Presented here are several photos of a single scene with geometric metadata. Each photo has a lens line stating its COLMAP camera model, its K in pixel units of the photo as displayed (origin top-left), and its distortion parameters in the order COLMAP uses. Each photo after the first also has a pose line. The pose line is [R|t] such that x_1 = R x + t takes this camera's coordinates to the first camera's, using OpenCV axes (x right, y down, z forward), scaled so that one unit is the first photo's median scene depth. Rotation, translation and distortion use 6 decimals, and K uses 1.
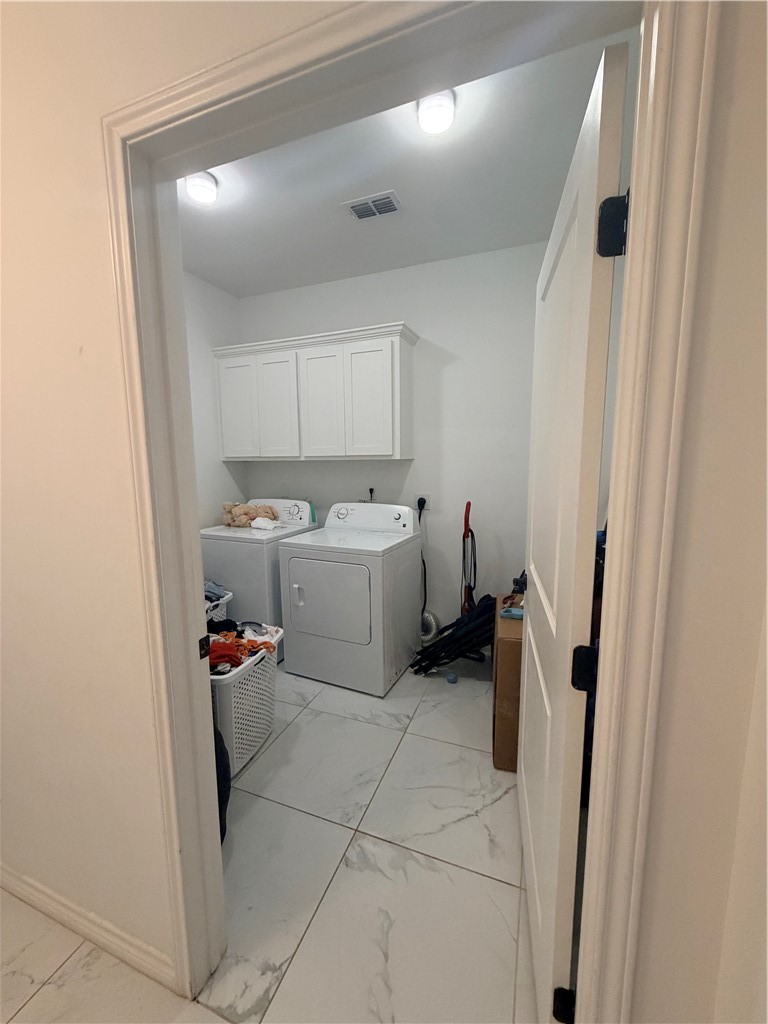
lens RADIAL K [[410.2, 0, 384.0], [0, 410.2, 515.2], [0, 0, 1]] dist [-0.000830, 0.000405]
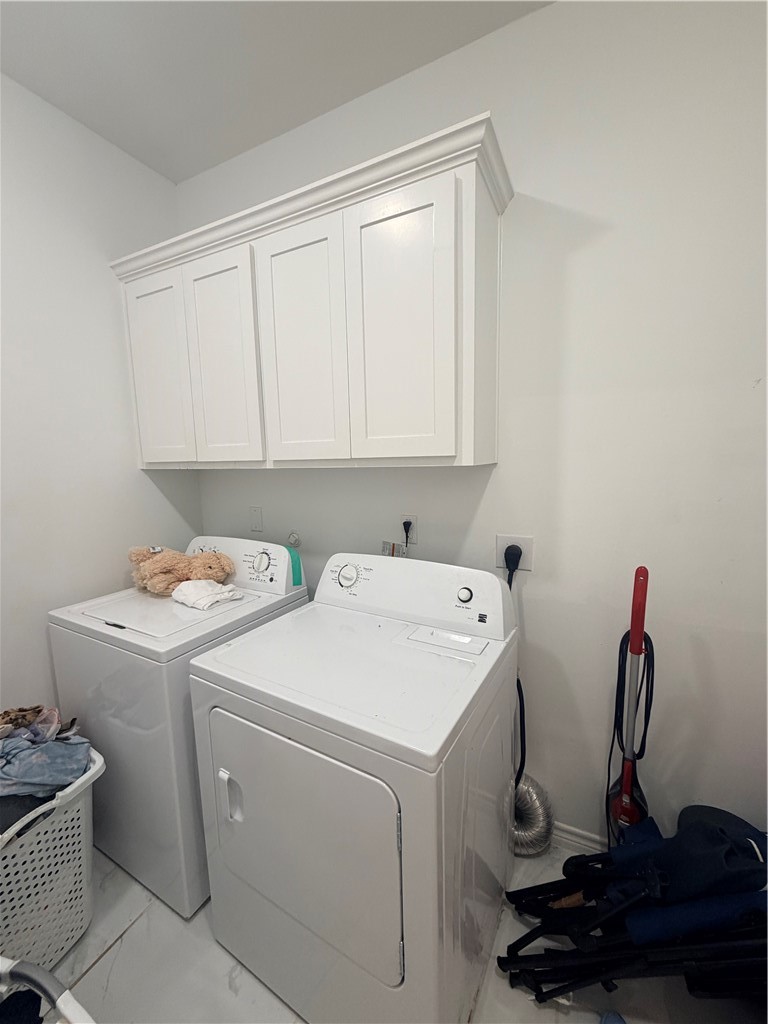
lens RADIAL K [[410.2, 0, 382.7], [0, 410.2, 510.4], [0, 0, 1]] dist [-0.000830, 0.000405]
pose [[0.994914, 0.000815, -0.100725, -0.010863], [-0.001453, 0.999979, -0.006265, -0.079470], [0.100718, 0.006380, 0.994895, 0.512995]]
